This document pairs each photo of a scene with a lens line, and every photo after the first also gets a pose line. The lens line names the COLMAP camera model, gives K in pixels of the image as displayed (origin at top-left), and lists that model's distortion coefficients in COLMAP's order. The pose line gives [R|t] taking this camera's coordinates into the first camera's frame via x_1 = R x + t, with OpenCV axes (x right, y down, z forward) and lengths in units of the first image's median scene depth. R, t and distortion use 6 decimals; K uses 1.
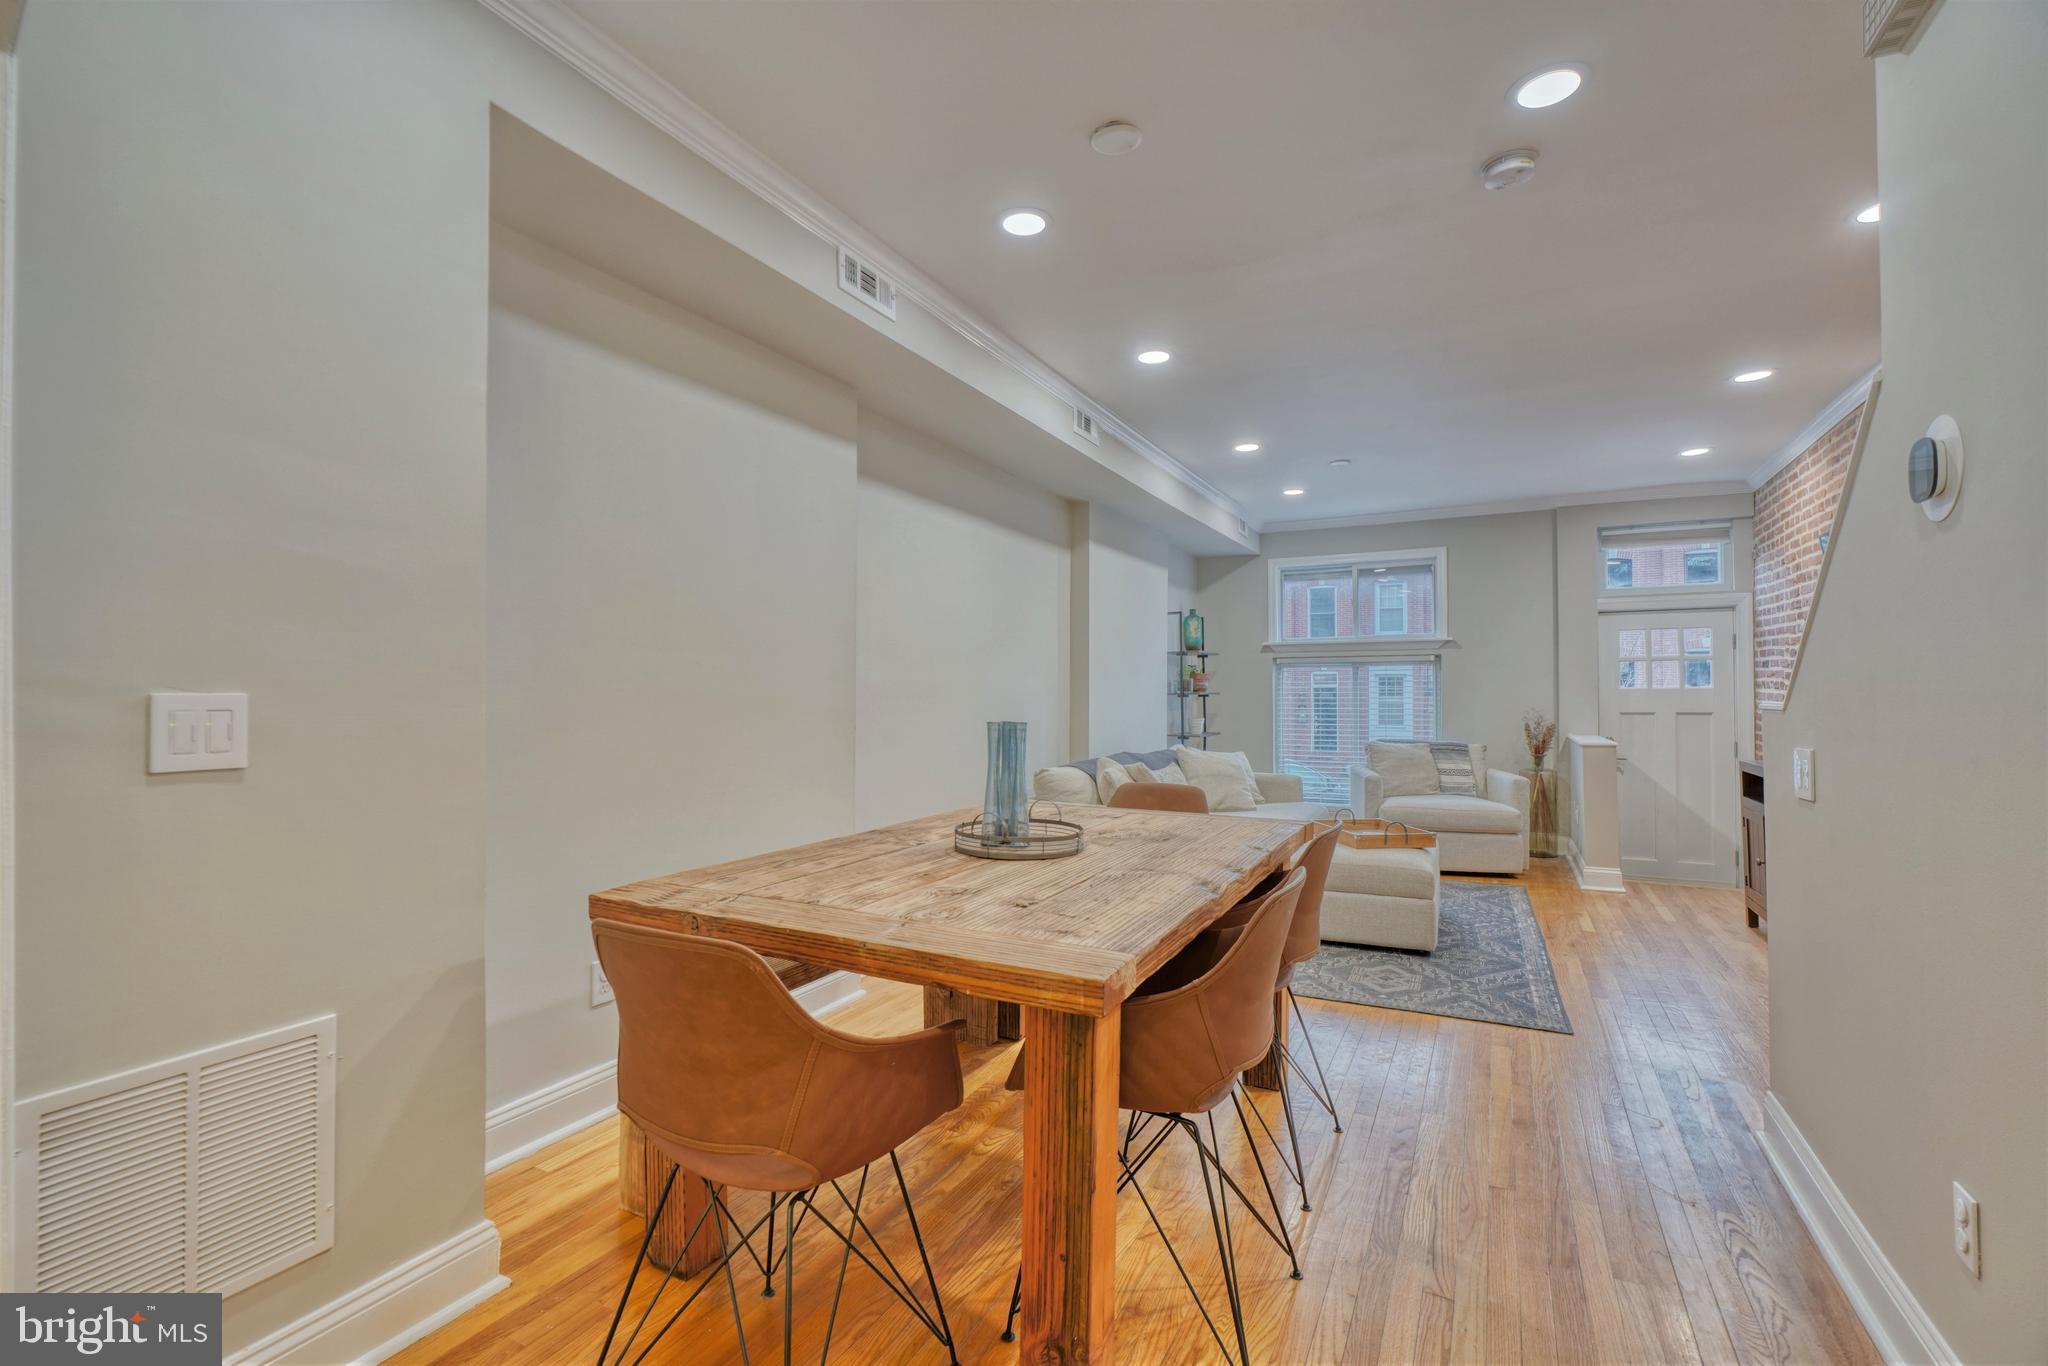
lens RADIAL K [[930.8, 0, 1012.0], [0, 930.8, 682.9], [0, 0, 1]] dist [-0.008526, 0.003169]
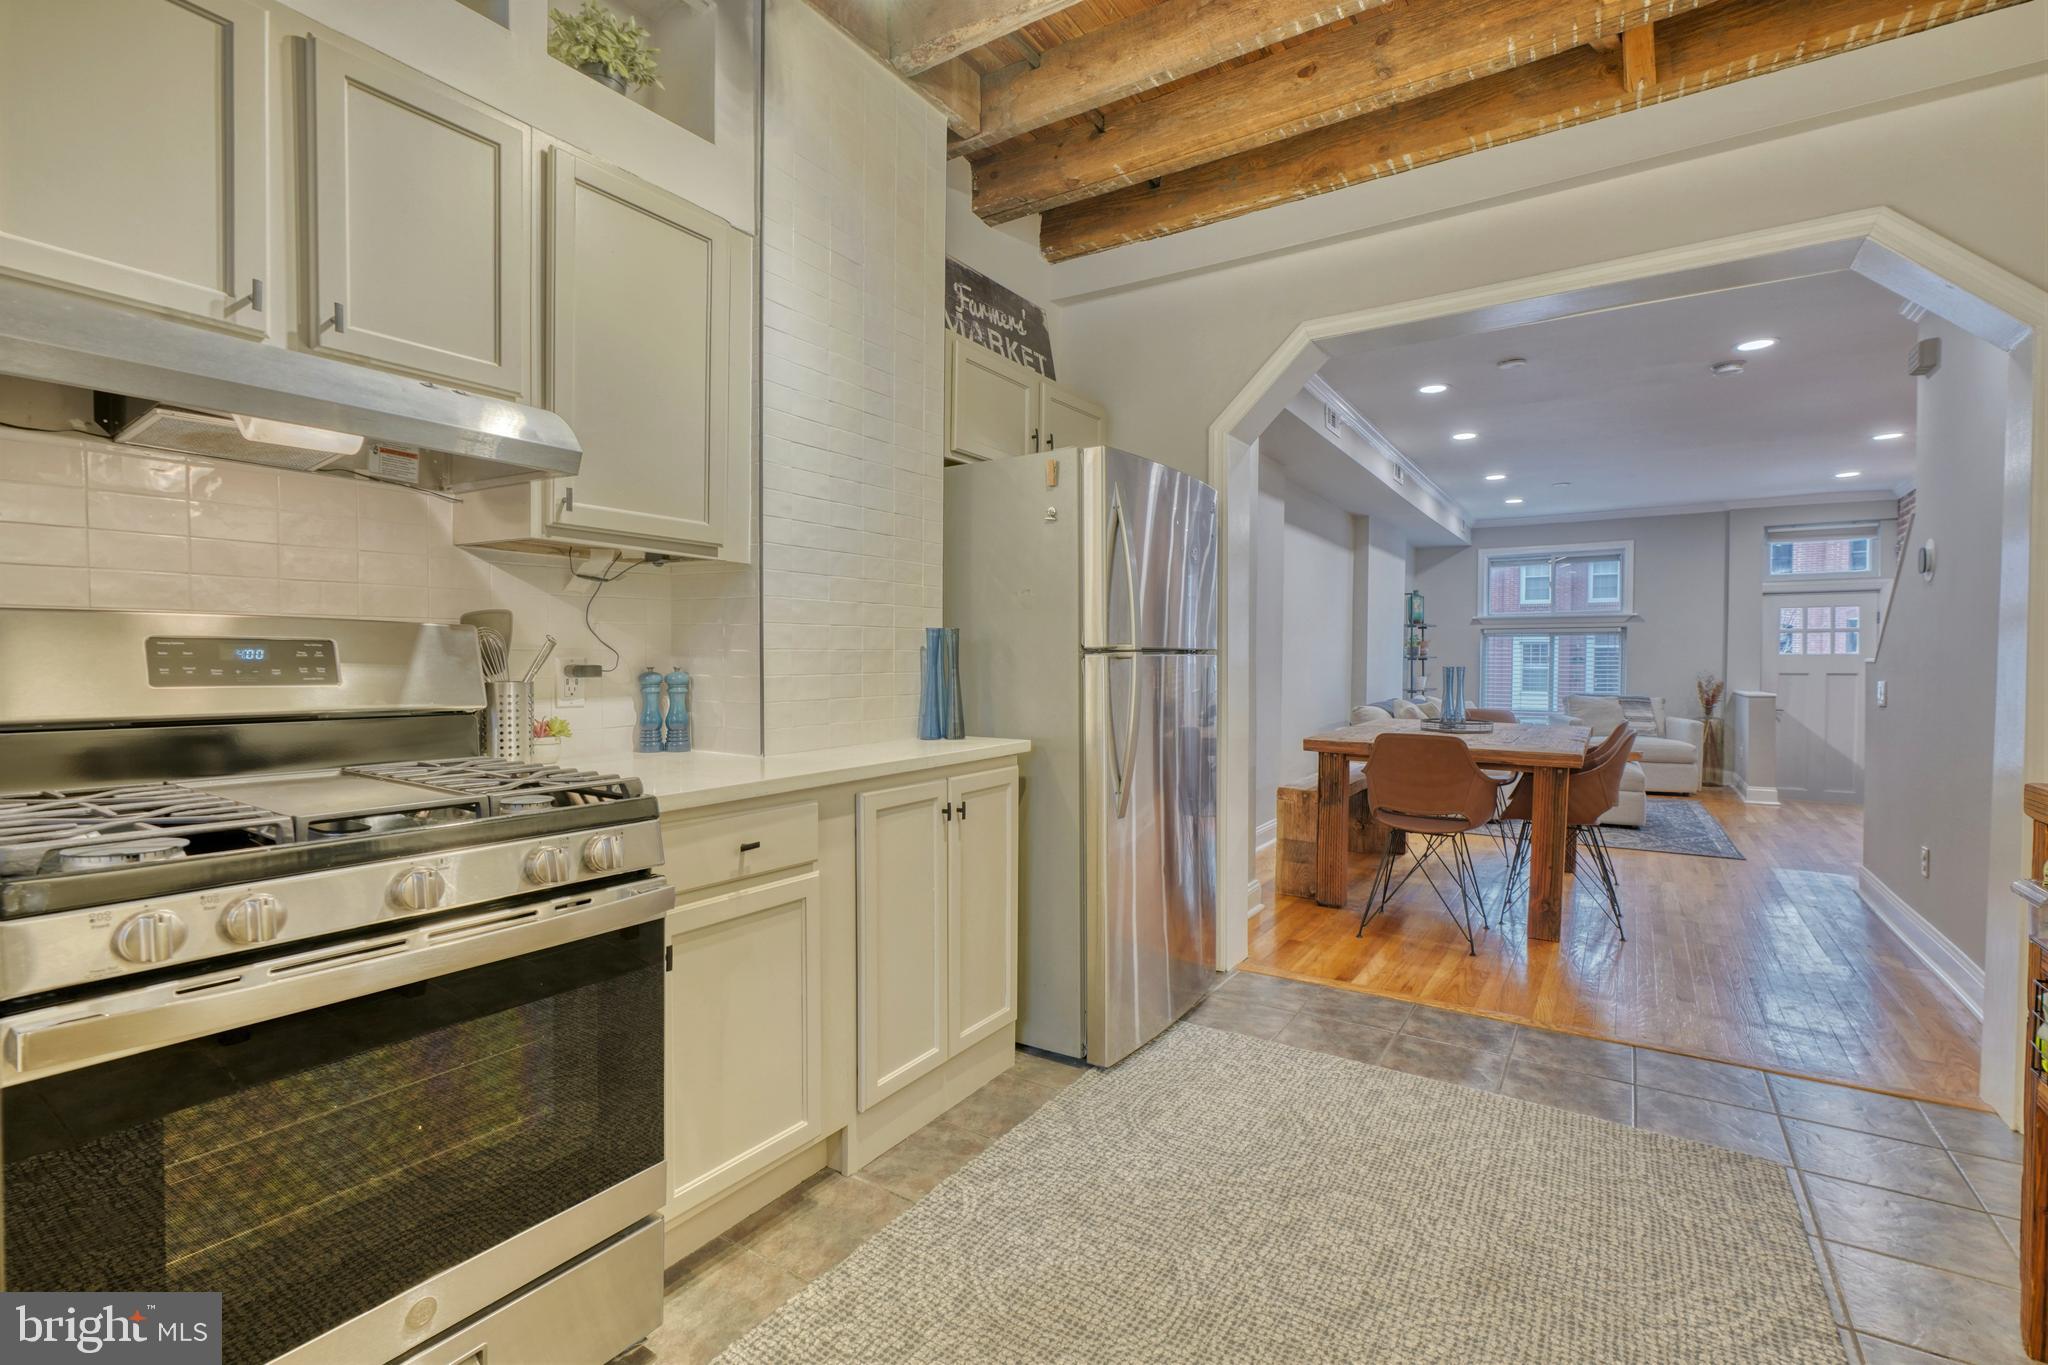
lens RADIAL K [[930.8, 0, 1009.2], [0, 930.8, 683.9], [0, 0, 1]] dist [-0.008526, 0.003169]
pose [[0.994011, 0.005985, -0.109116, -0.278352], [-0.001935, 0.999306, 0.037188, 0.002152], [0.109263, -0.036754, 0.993333, -0.412067]]
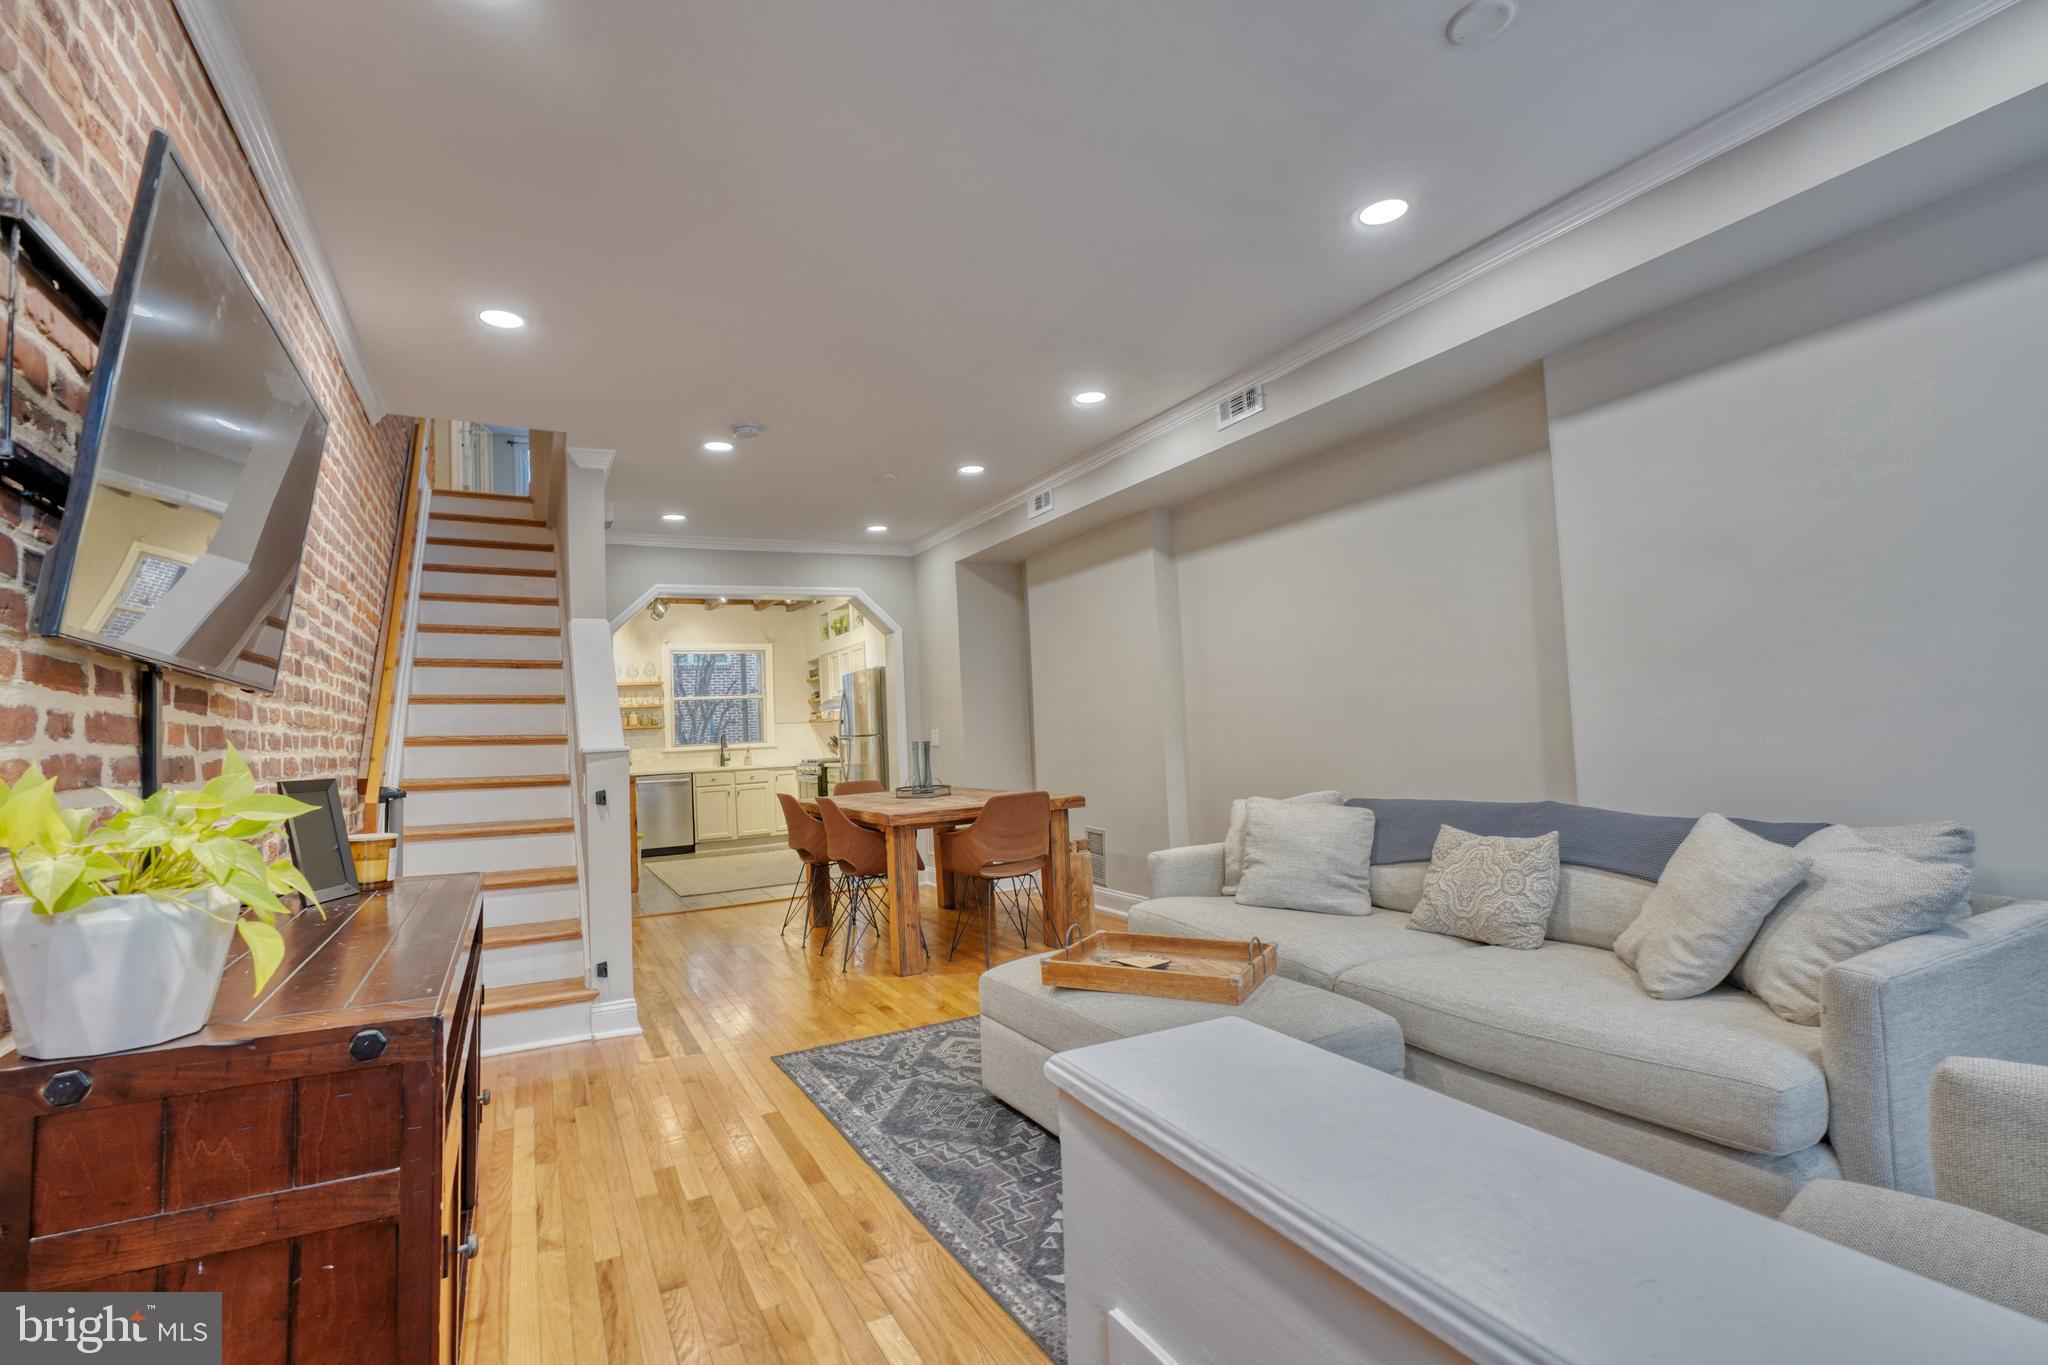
lens RADIAL K [[930.8, 0, 1008.4], [0, 930.8, 694.2], [0, 0, 1]] dist [-0.008526, 0.003169]
pose [[-0.570655, -0.006415, -0.821165, 0.681729], [0.057779, 0.997178, -0.047942, 0.018445], [0.819155, -0.074805, -0.568674, 0.958084]]
